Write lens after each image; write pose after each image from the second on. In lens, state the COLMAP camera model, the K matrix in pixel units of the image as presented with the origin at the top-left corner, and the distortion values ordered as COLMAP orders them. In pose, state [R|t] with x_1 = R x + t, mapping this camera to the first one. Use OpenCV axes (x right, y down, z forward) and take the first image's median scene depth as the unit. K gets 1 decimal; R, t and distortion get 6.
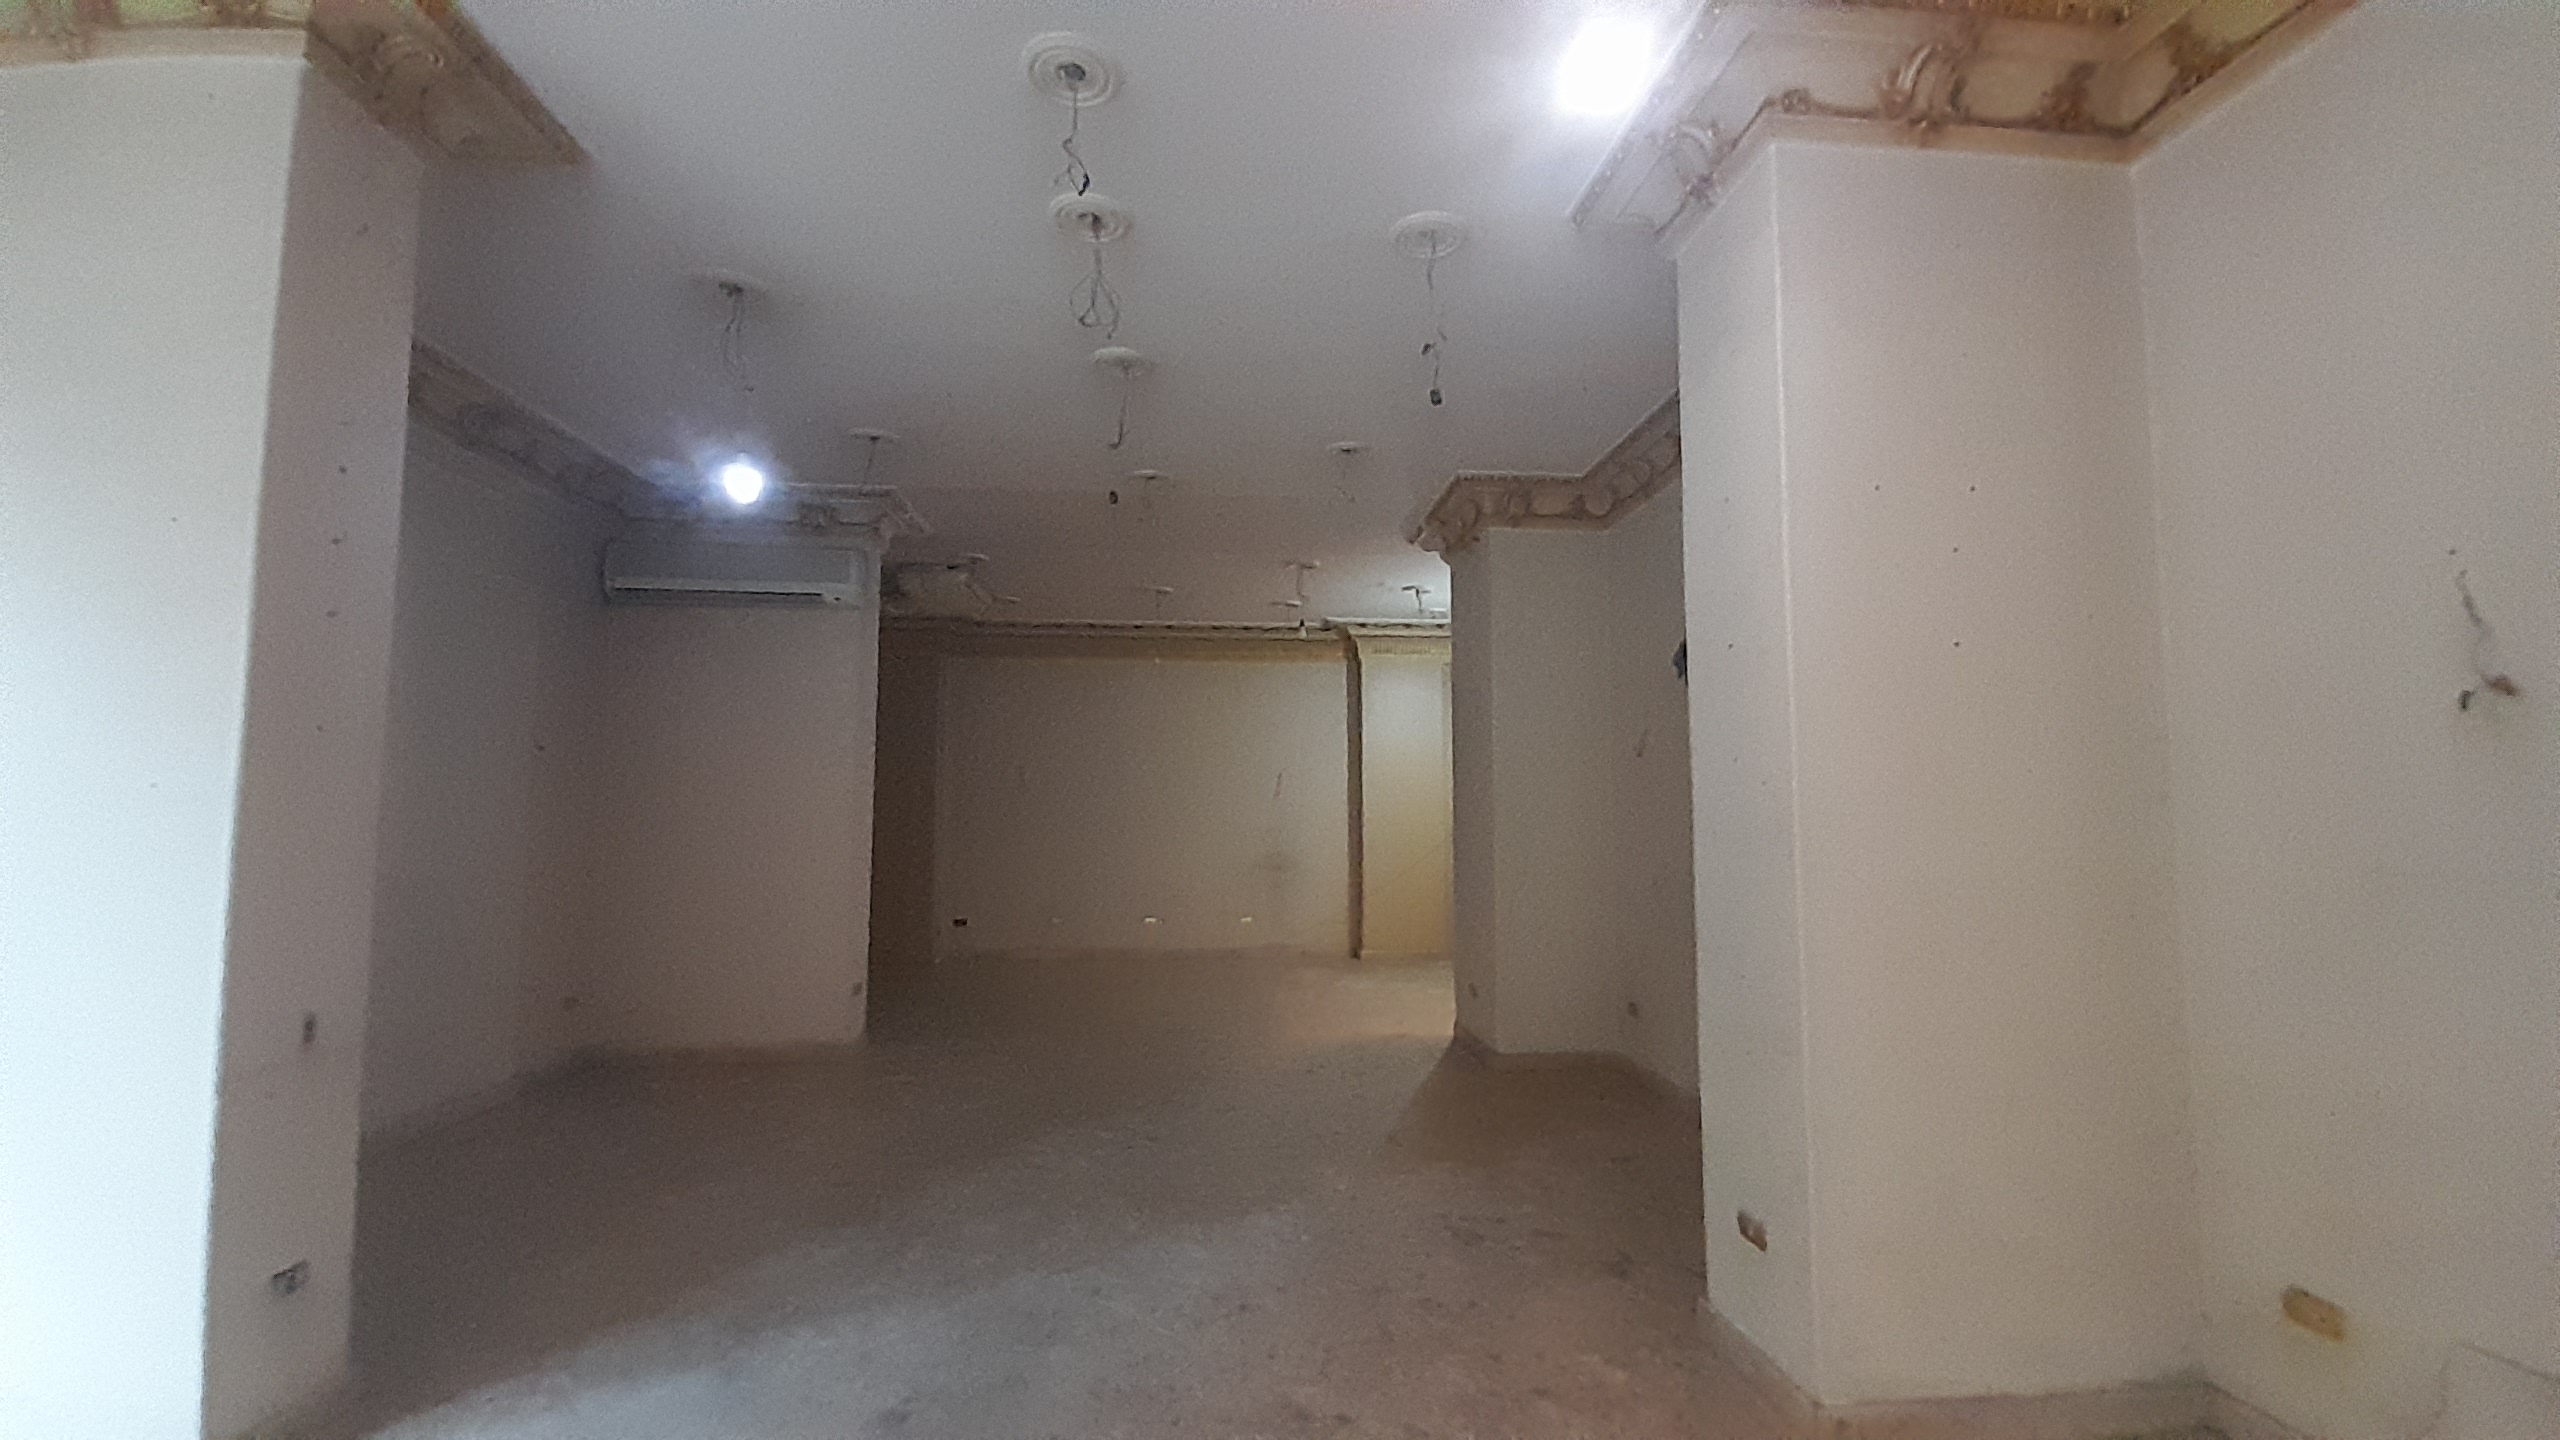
lens RADIAL K [[1004.8, 0, 1281.4], [0, 1004.8, 738.9], [0, 0, 1]] dist [0.022118, -0.019381]
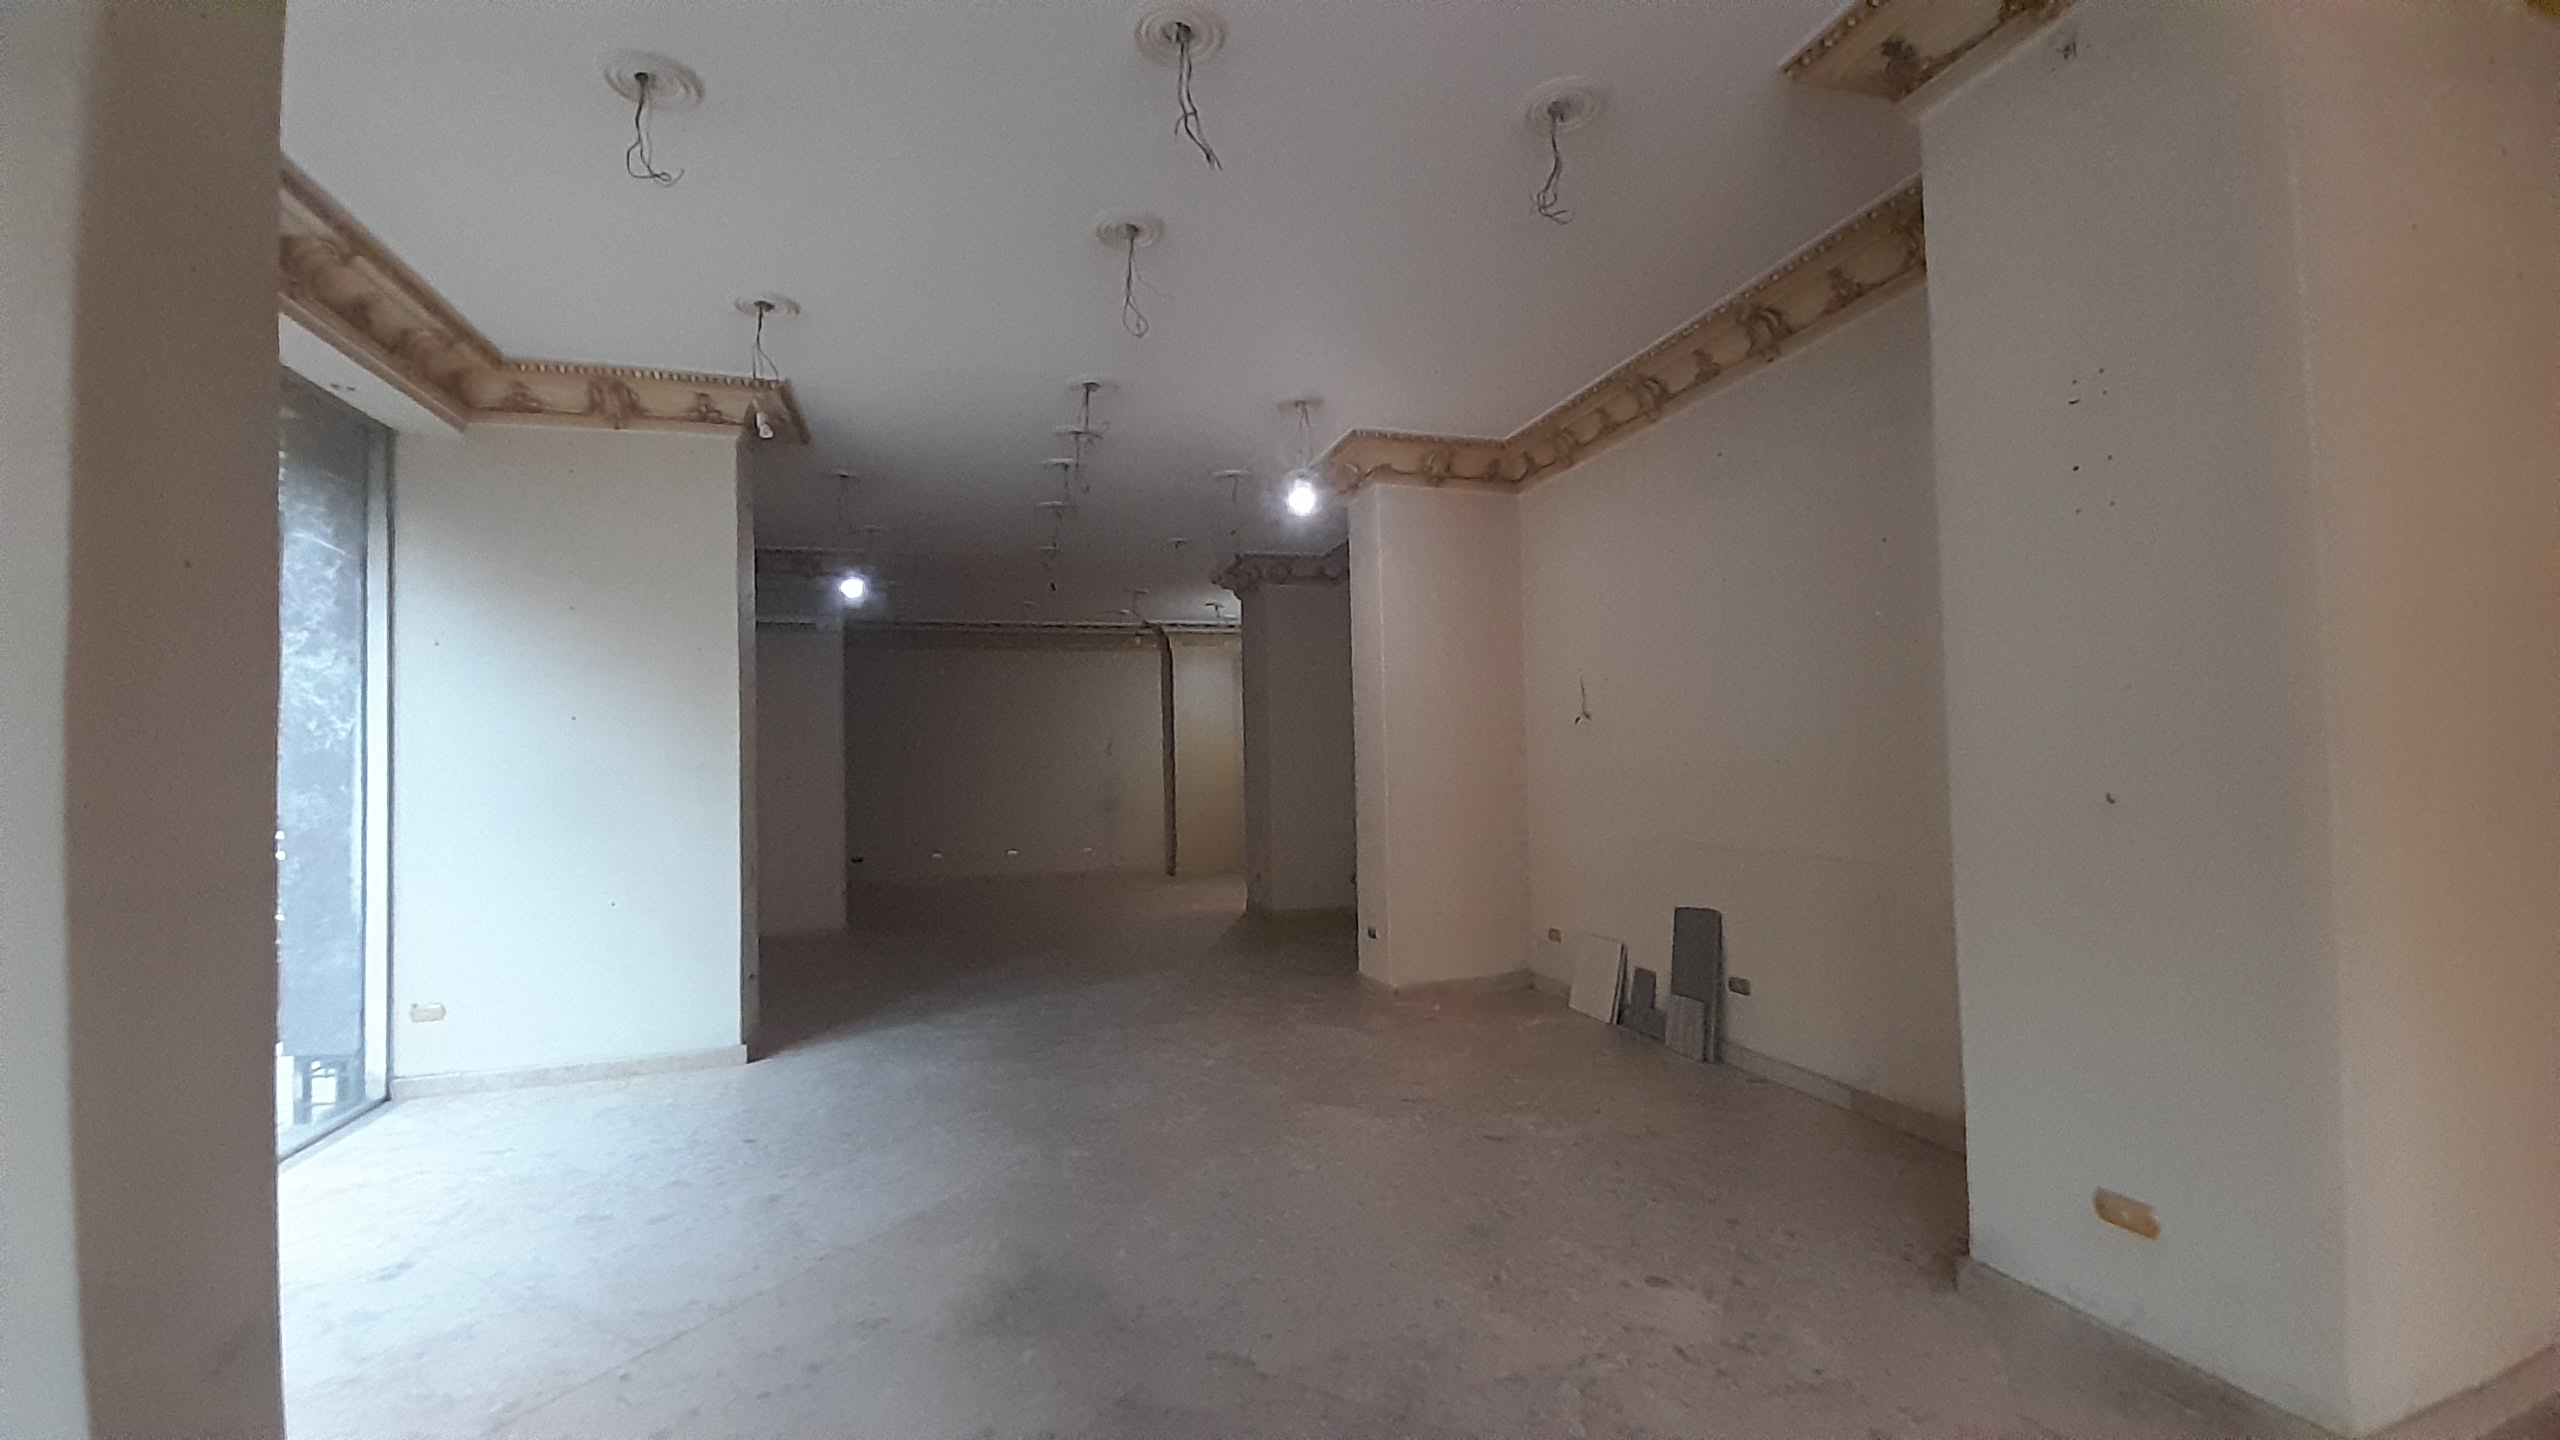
lens RADIAL K [[1004.8, 0, 1281.4], [0, 1004.8, 738.9], [0, 0, 1]] dist [0.022118, -0.019381]
pose [[0.977043, -0.017250, 0.212345, -0.079732], [0.007705, 0.998926, 0.045697, -0.028354], [-0.212905, -0.043012, 0.976126, -0.407454]]
